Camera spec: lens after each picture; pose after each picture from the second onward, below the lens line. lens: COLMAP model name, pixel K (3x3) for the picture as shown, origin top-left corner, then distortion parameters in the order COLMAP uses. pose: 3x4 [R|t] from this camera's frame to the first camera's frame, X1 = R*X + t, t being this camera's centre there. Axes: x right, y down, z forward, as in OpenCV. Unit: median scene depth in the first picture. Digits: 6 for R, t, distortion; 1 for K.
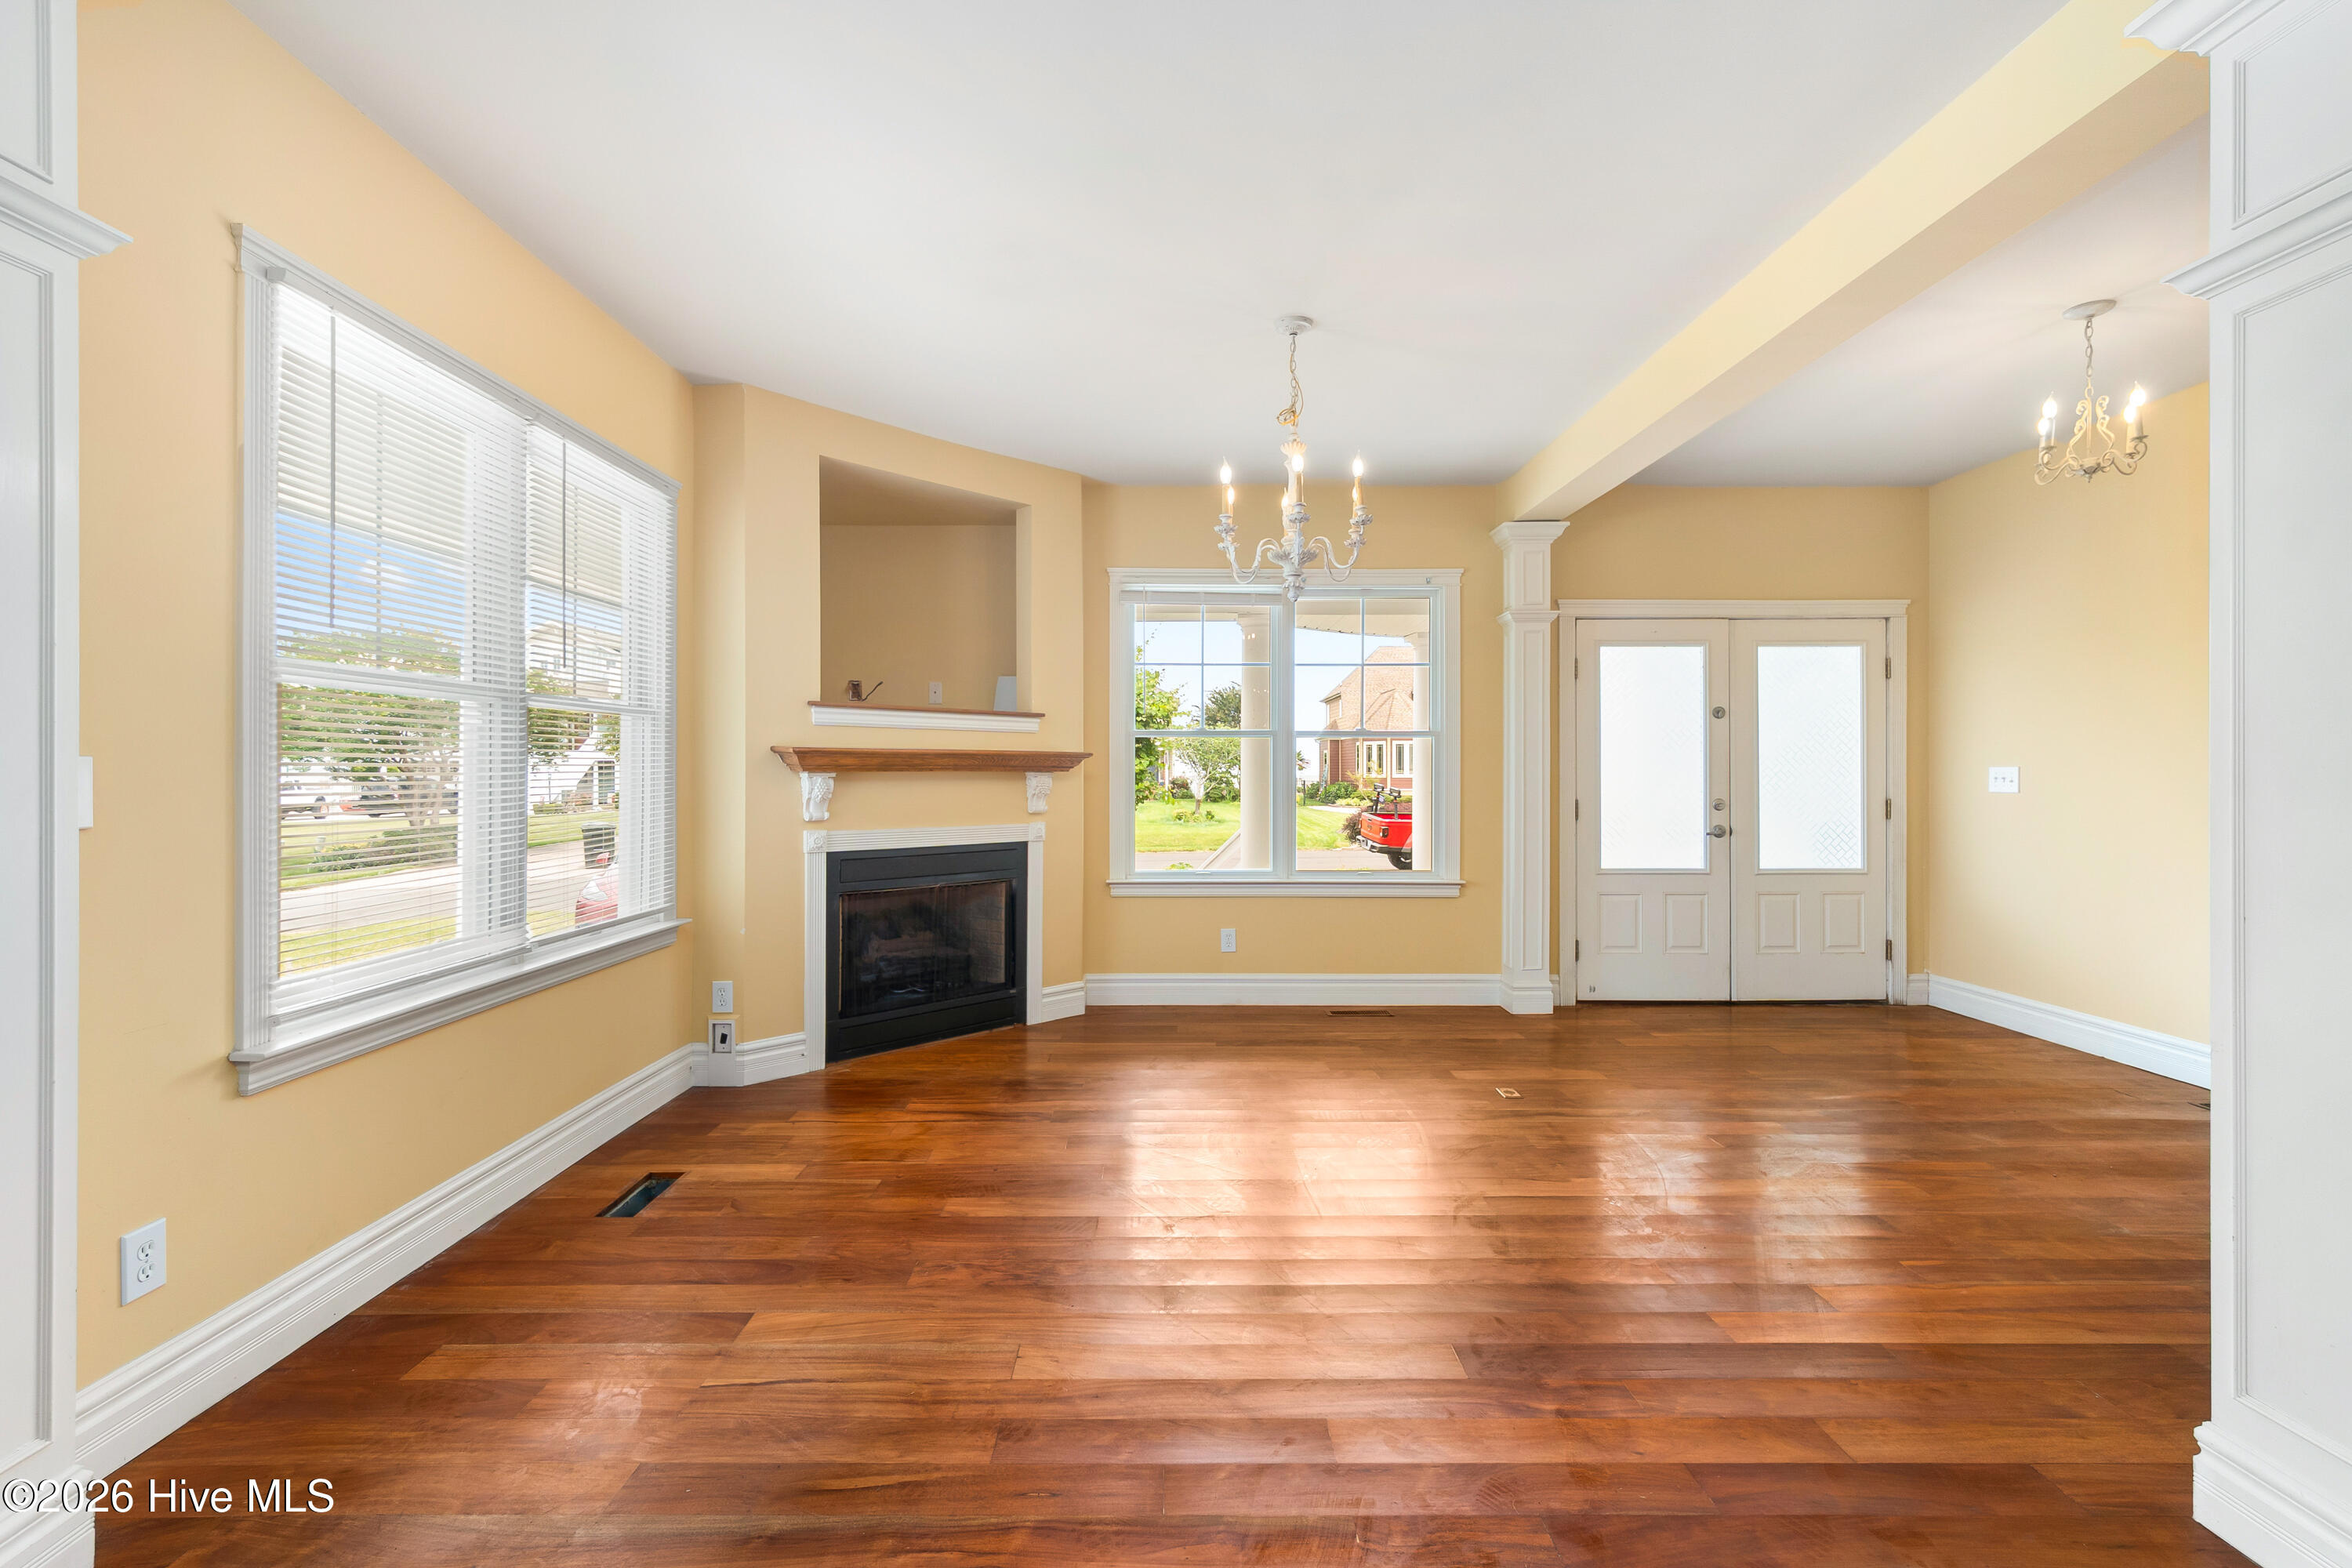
lens RADIAL K [[1049.0, 0, 1166.8], [0, 1049.0, 771.3], [0, 0, 1]] dist [0.003629, -0.000466]
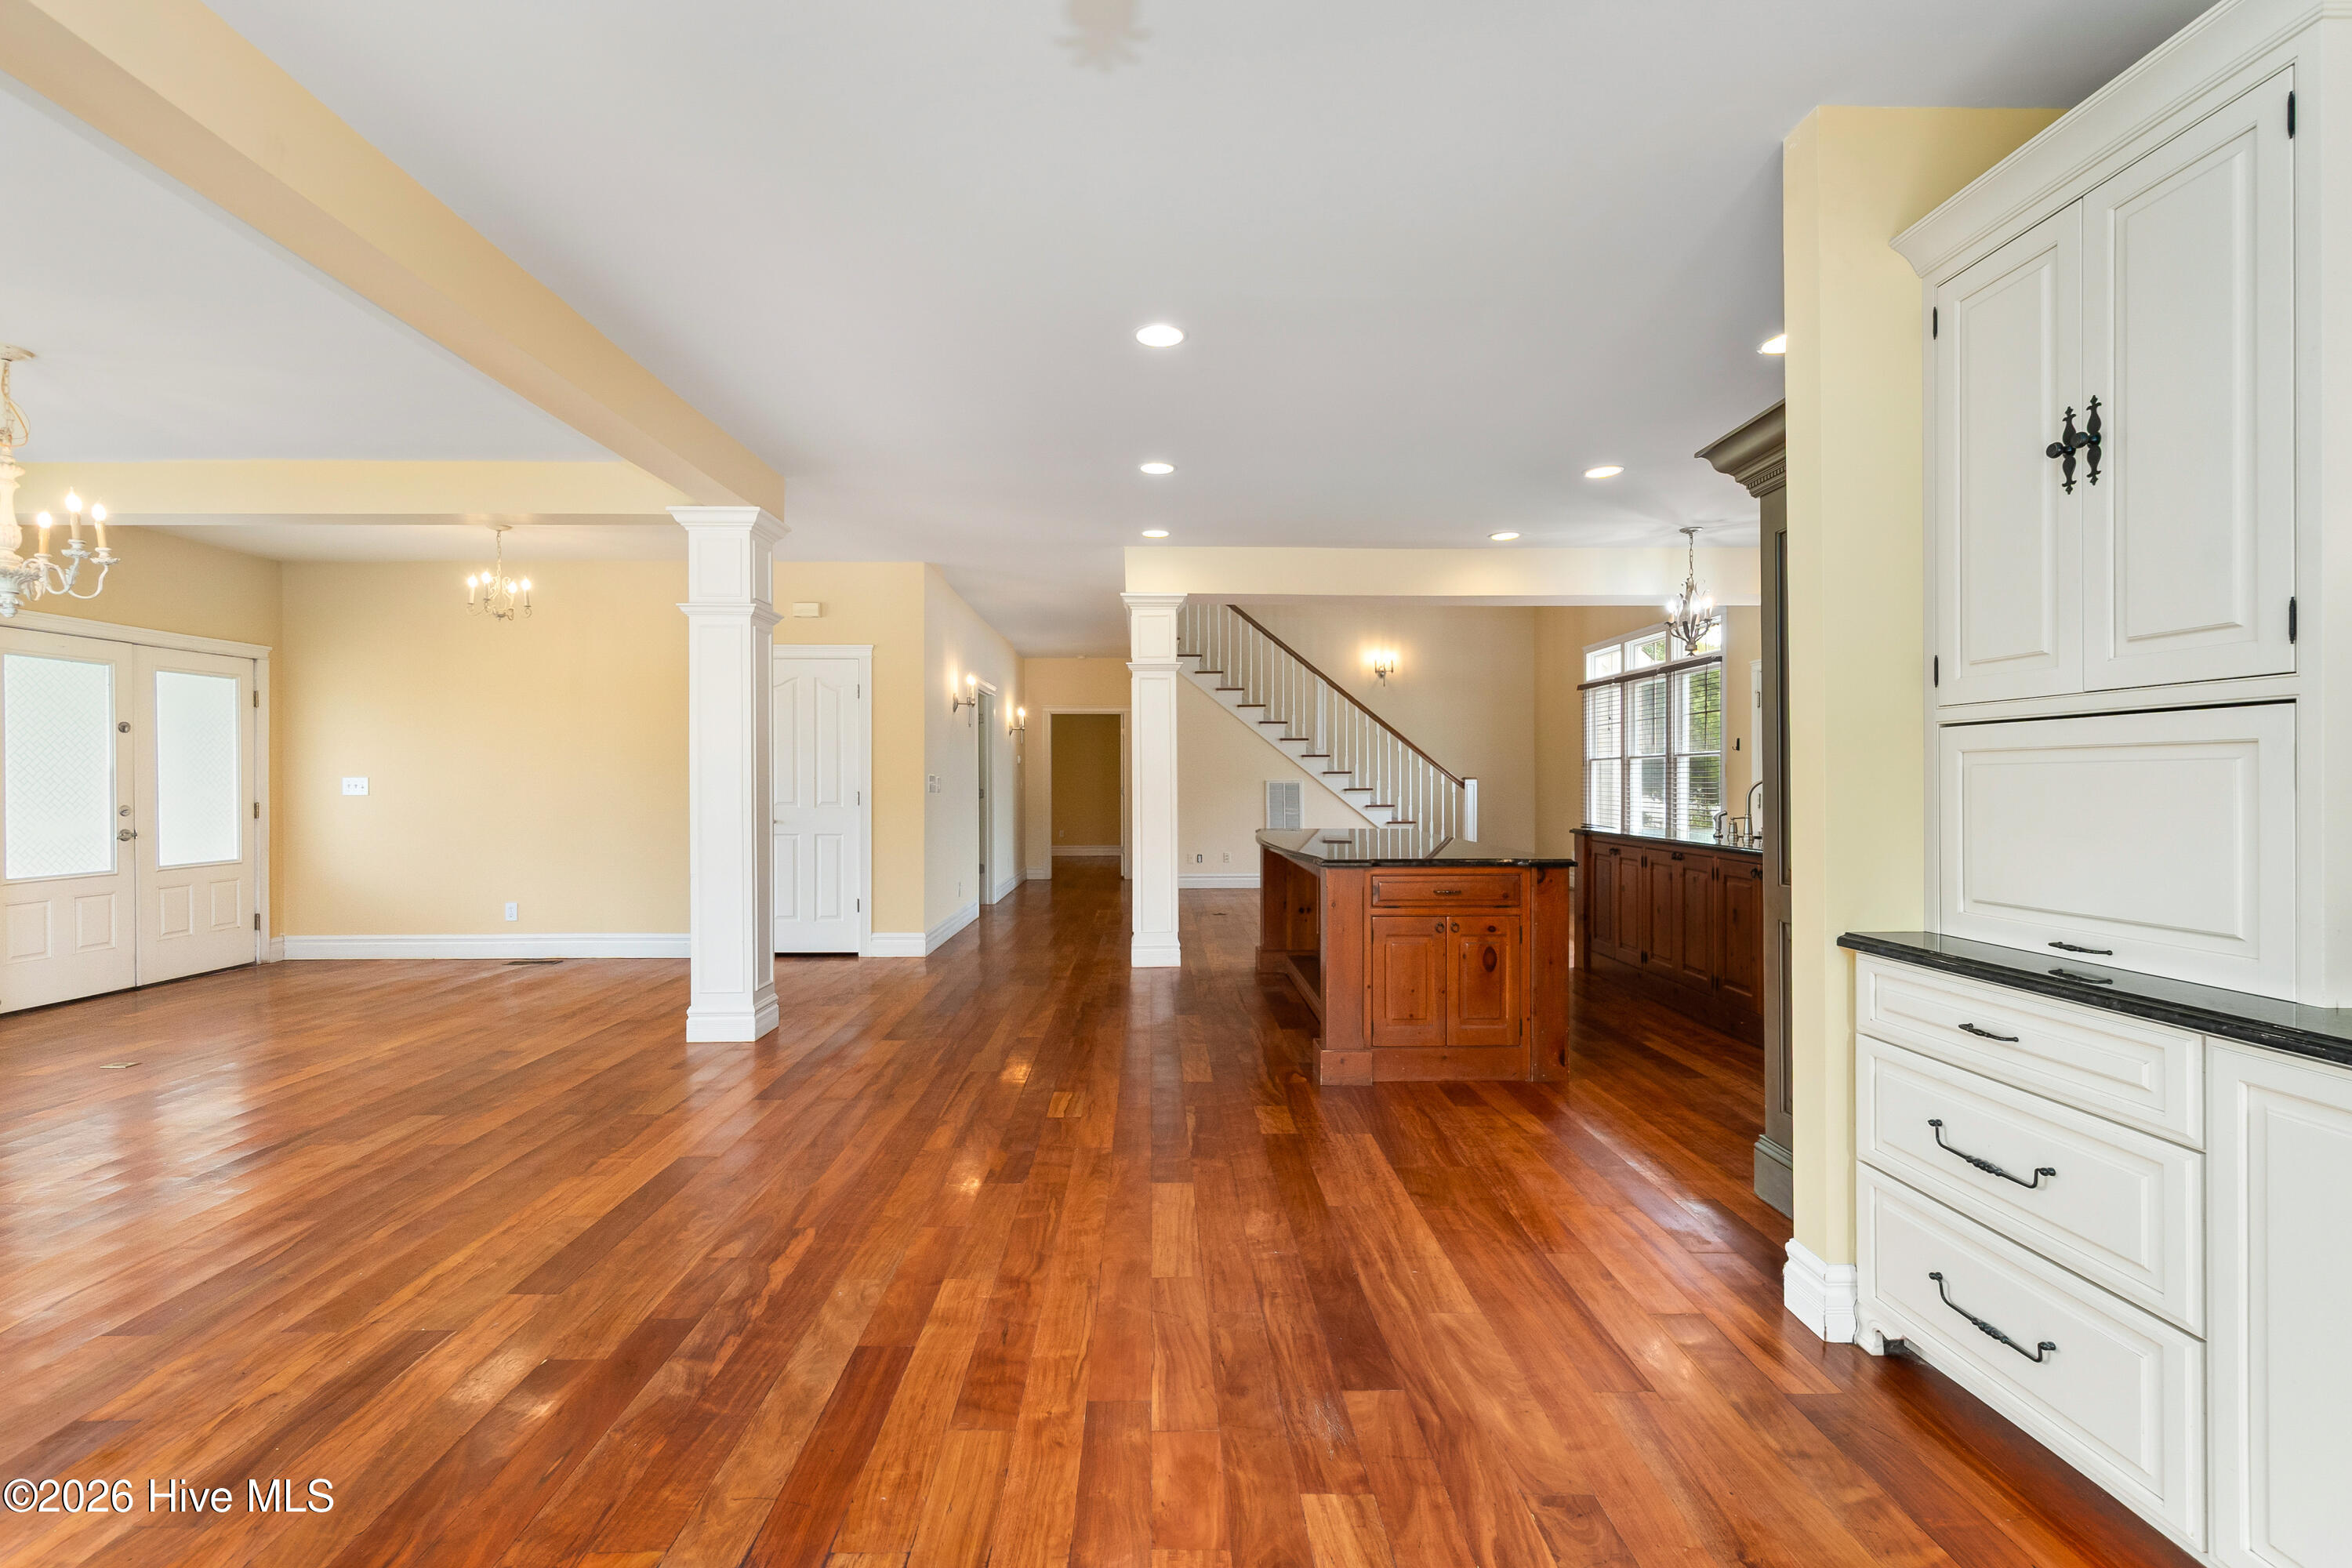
lens RADIAL K [[1052.0, 0, 1167.4], [0, 1052.0, 779.7], [0, 0, 1]] dist [0.005972, 0.000112]
pose [[-0.009211, 0.000081, 0.999958, -0.663067], [0.000435, 1.000000, -0.000077, -0.000403], [-0.999957, 0.000434, -0.009211, -0.095838]]
